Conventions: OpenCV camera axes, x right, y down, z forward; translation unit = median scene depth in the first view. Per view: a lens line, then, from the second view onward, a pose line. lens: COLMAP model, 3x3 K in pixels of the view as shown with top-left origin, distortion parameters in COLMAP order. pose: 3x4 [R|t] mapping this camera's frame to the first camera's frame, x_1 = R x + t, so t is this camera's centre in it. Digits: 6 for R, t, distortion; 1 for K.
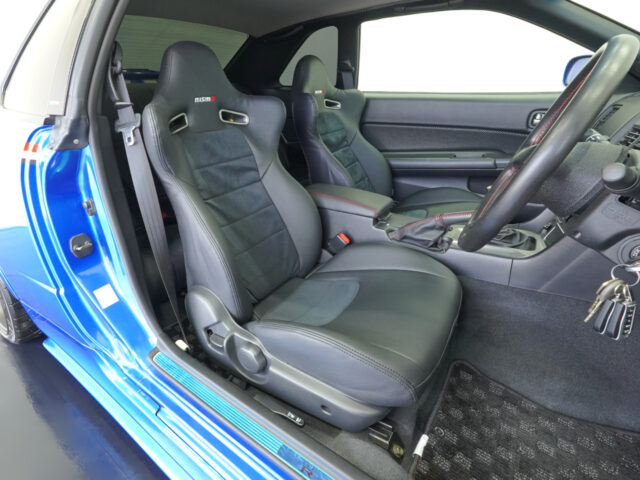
lens RADIAL K [[325.7, 0, 337.6], [0, 325.7, 231.1], [0, 0, 1]] dist [-0.020321, 0.010461]
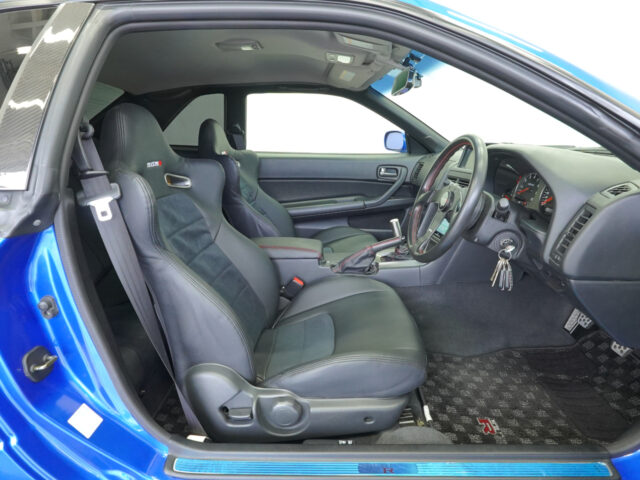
lens RADIAL K [[325.7, 0, 337.6], [0, 325.7, 231.1], [0, 0, 1]] dist [-0.020321, 0.010461]
pose [[0.800163, -0.133110, 0.584826, -0.543917], [0.212928, 0.974593, -0.069505, -0.043162], [-0.560715, 0.180141, 0.808175, -0.005034]]
